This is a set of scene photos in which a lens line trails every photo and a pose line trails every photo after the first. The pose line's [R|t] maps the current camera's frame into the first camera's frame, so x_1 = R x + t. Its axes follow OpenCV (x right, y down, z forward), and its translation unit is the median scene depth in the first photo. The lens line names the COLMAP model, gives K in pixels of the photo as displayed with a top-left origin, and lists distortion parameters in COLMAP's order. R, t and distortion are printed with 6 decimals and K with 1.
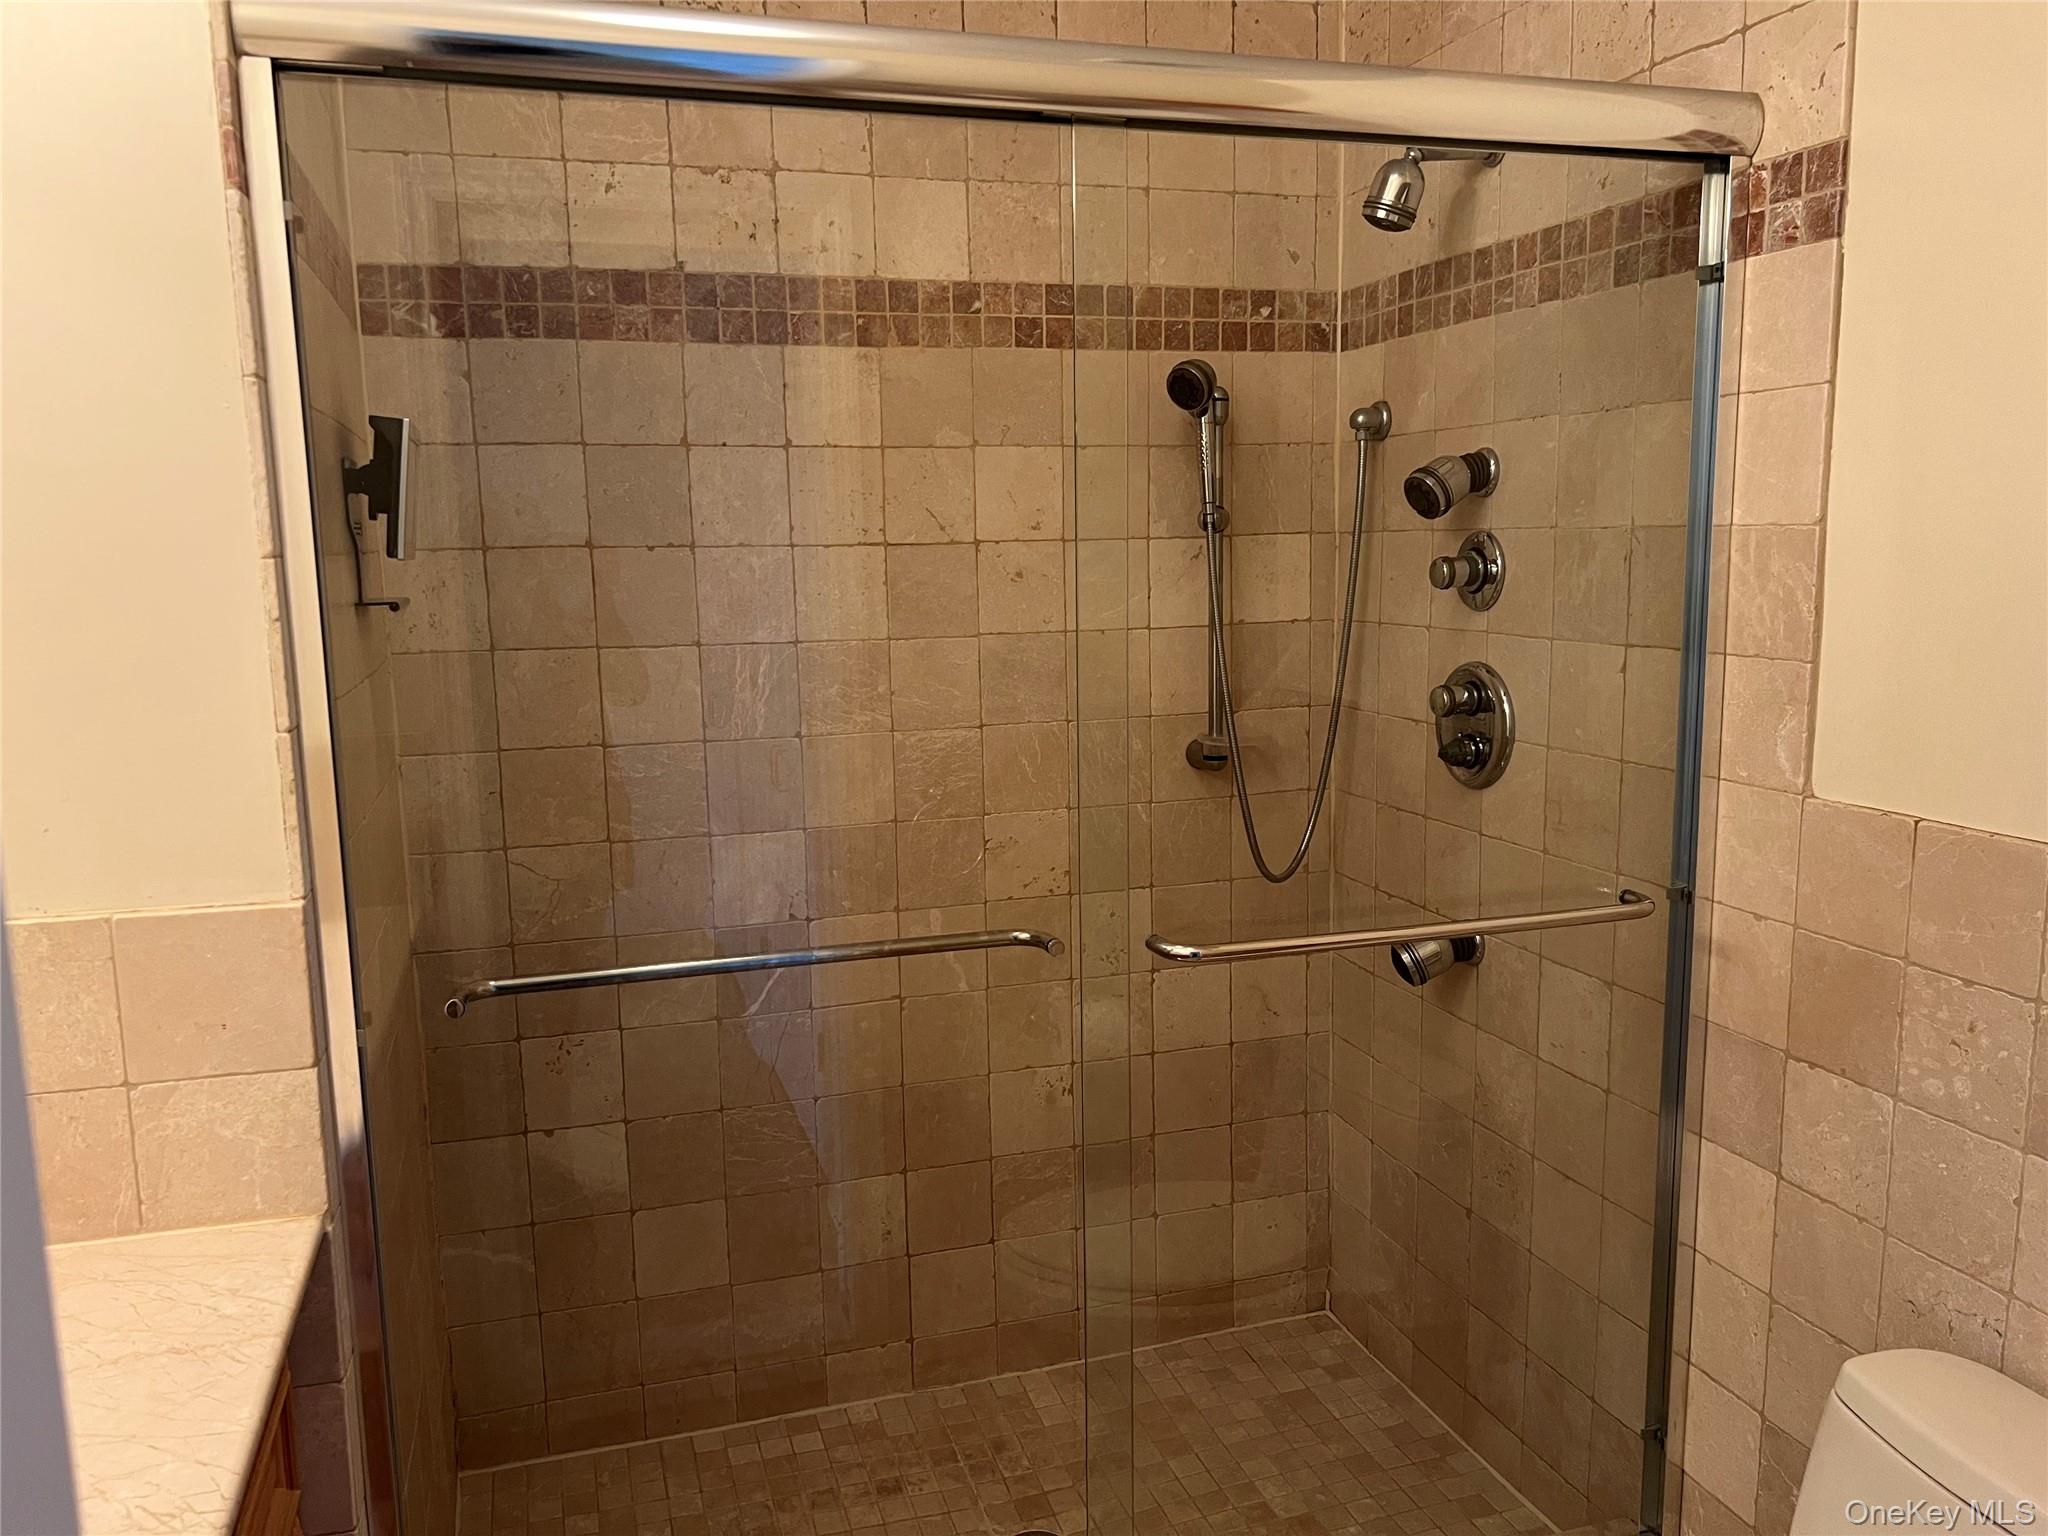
lens RADIAL K [[1543.8, 0, 1018.8], [0, 1543.8, 779.6], [0, 0, 1]] dist [0.051385, -0.063389]
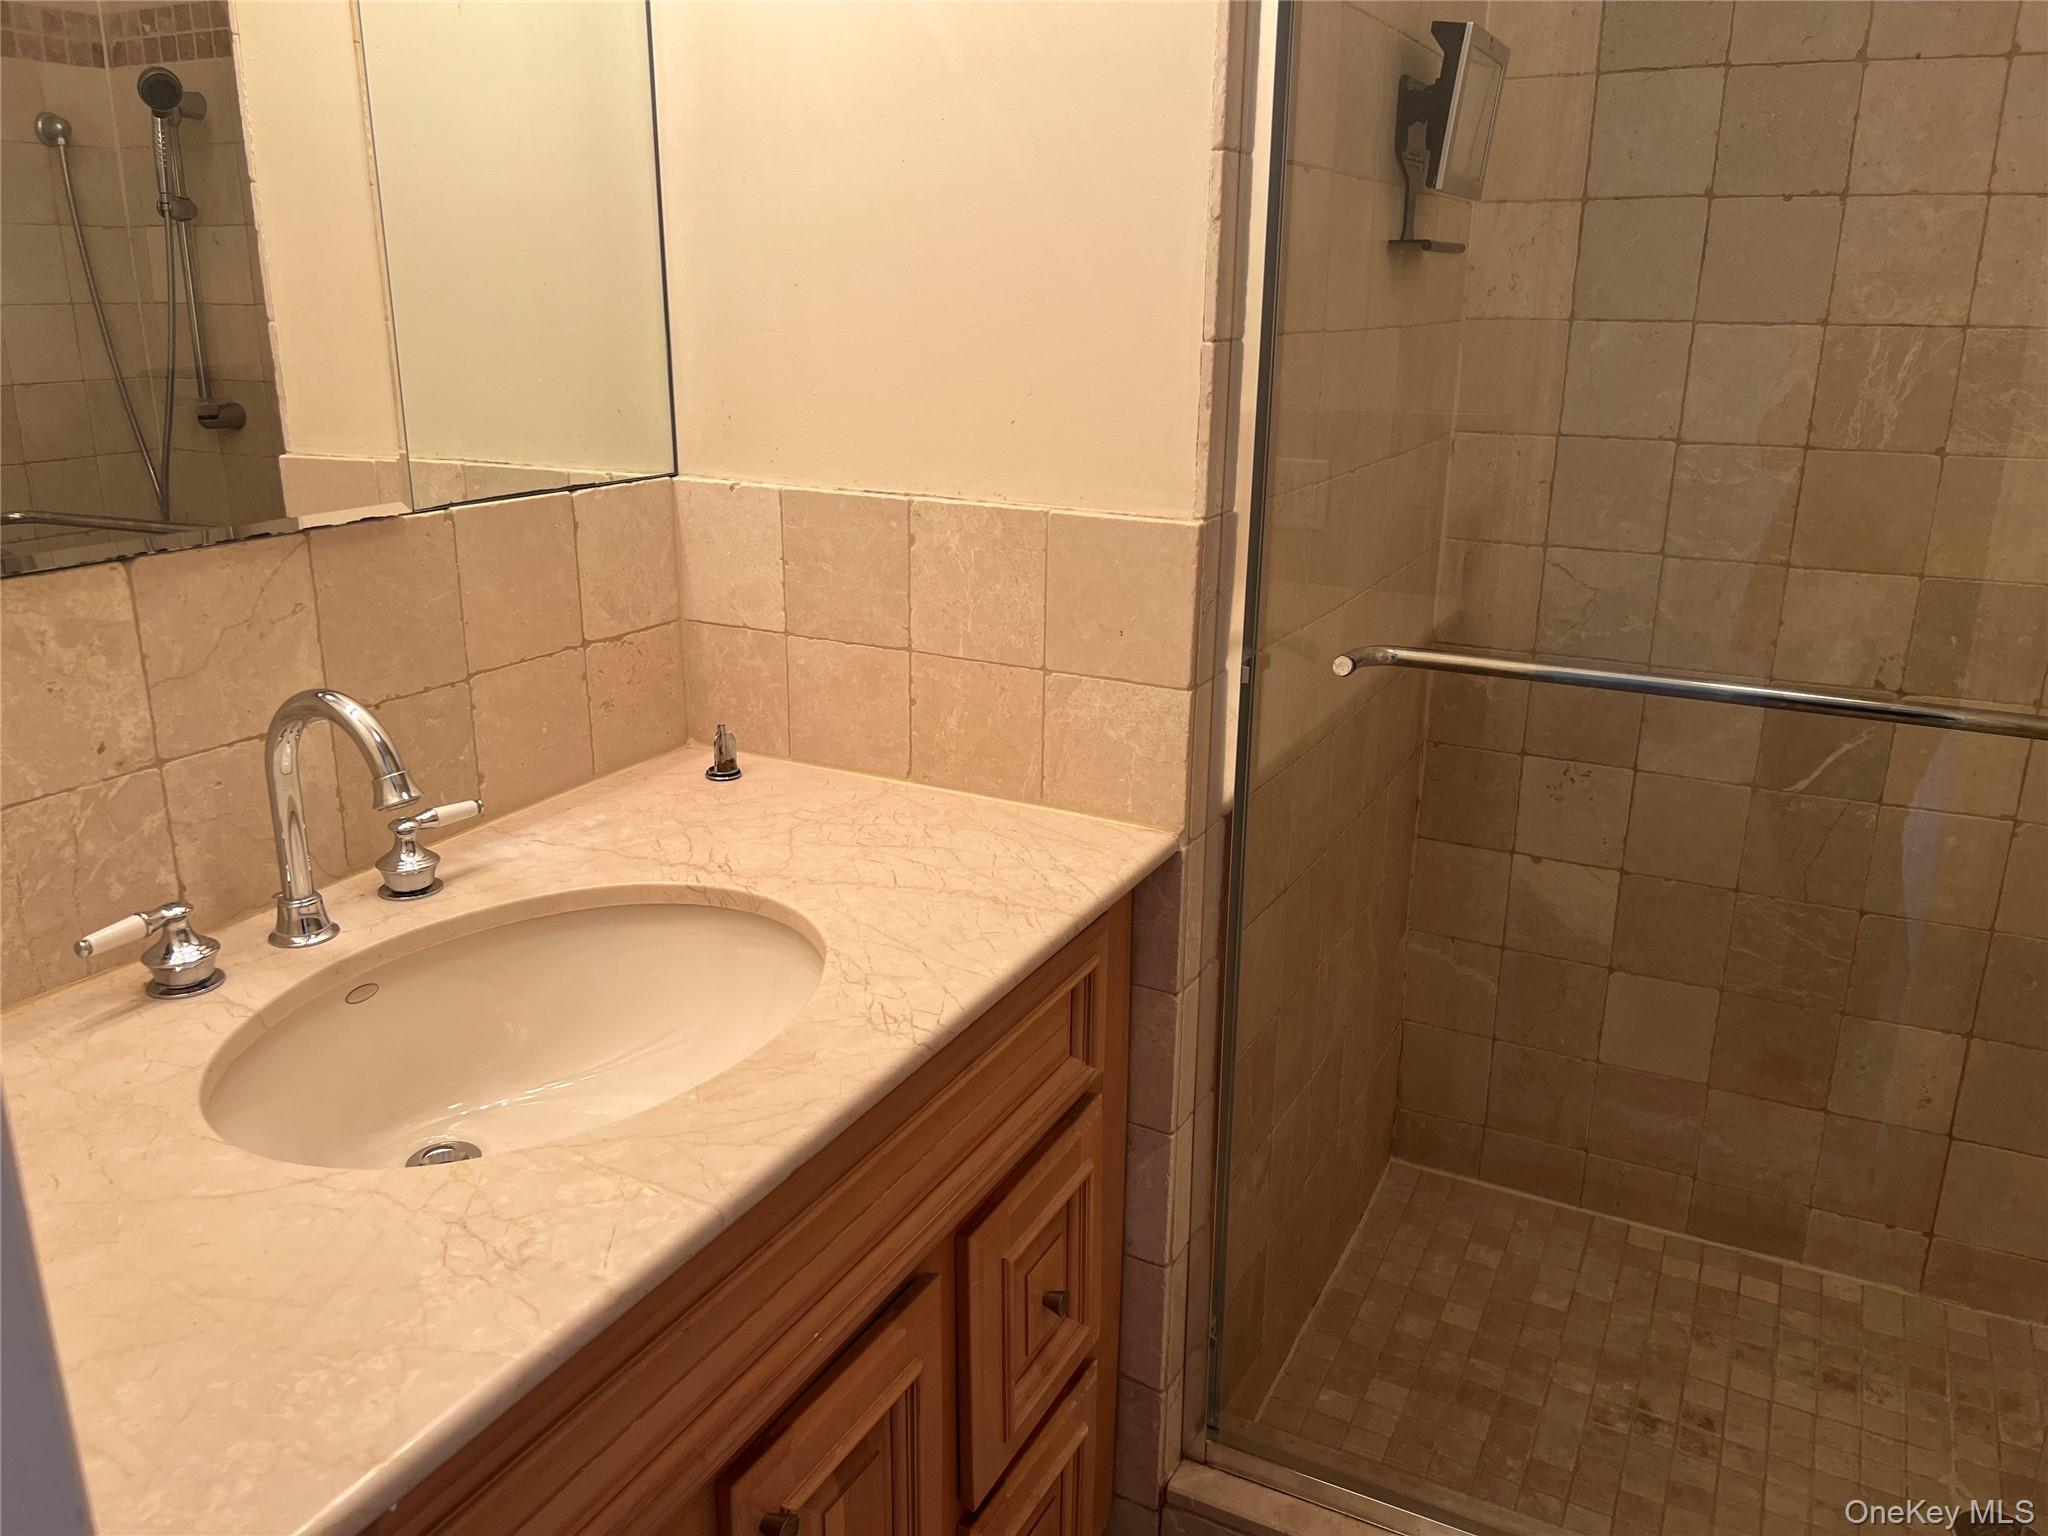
lens RADIAL K [[1543.8, 0, 1015.6], [0, 1543.8, 767.5], [0, 0, 1]] dist [0.051385, -0.063389]
pose [[0.710030, 0.227420, -0.666436, 0.085811], [-0.126693, 0.972226, 0.196788, 0.030375], [0.692680, -0.055293, 0.719123, 0.118978]]
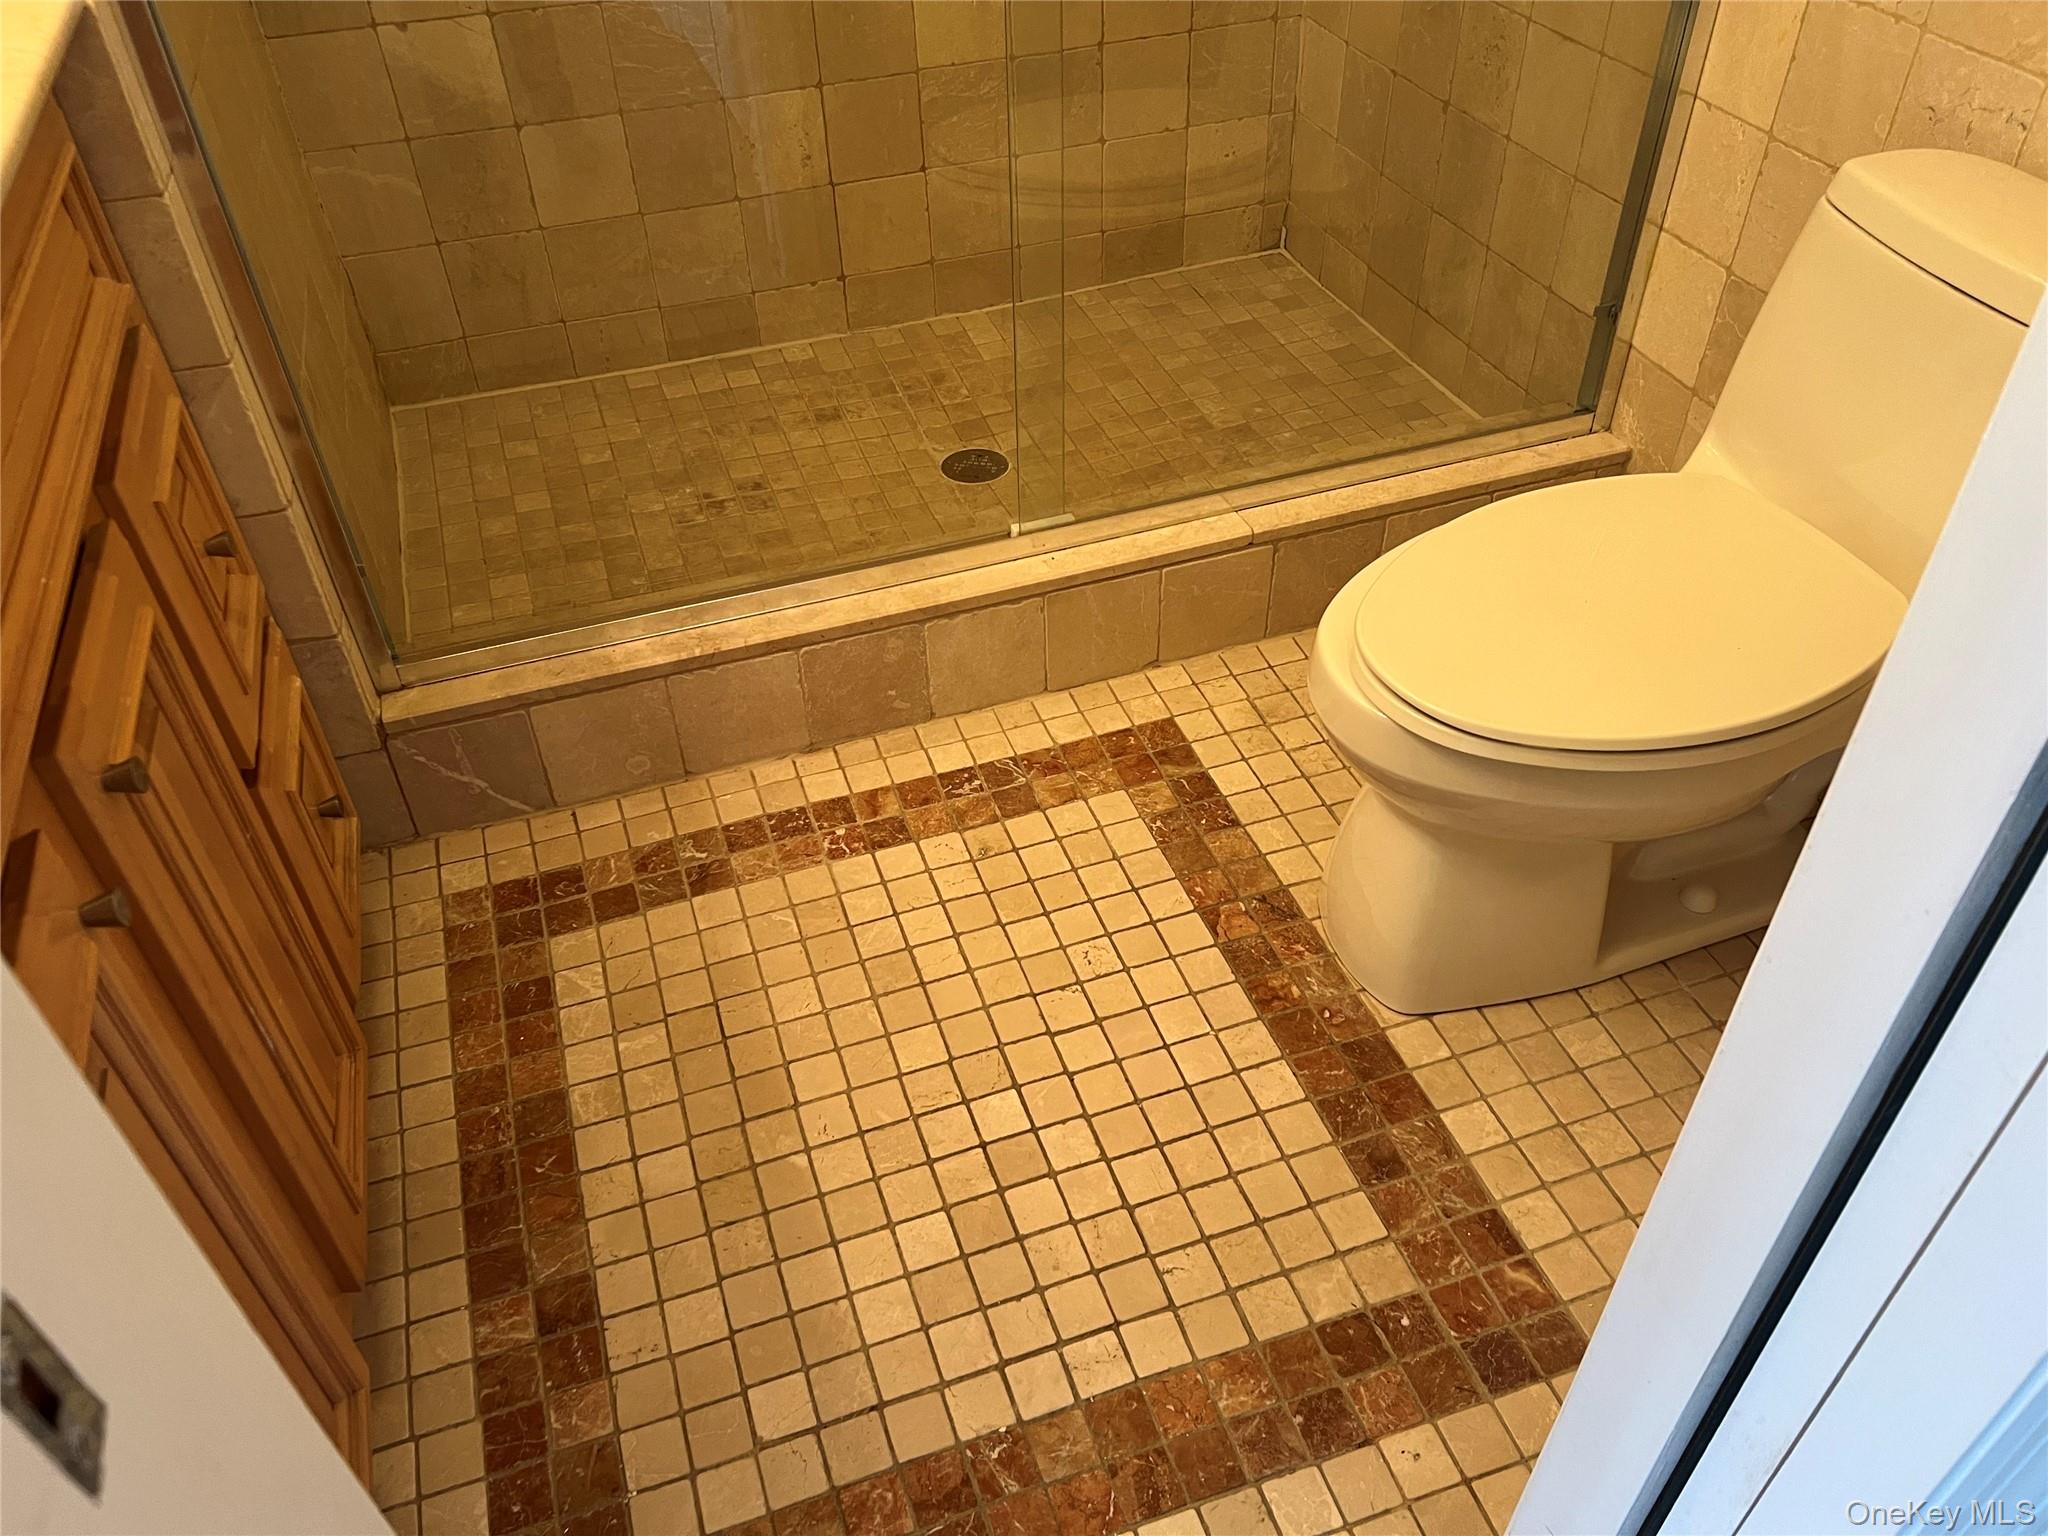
lens RADIAL K [[1543.8, 0, 1013.5], [0, 1543.8, 761.5], [0, 0, 1]] dist [0.051385, -0.063389]
pose [[0.999658, -0.023815, 0.010836, 0.019976], [0.014368, 0.845783, 0.533334, 0.117307], [-0.021867, -0.532995, 0.845836, 0.040198]]
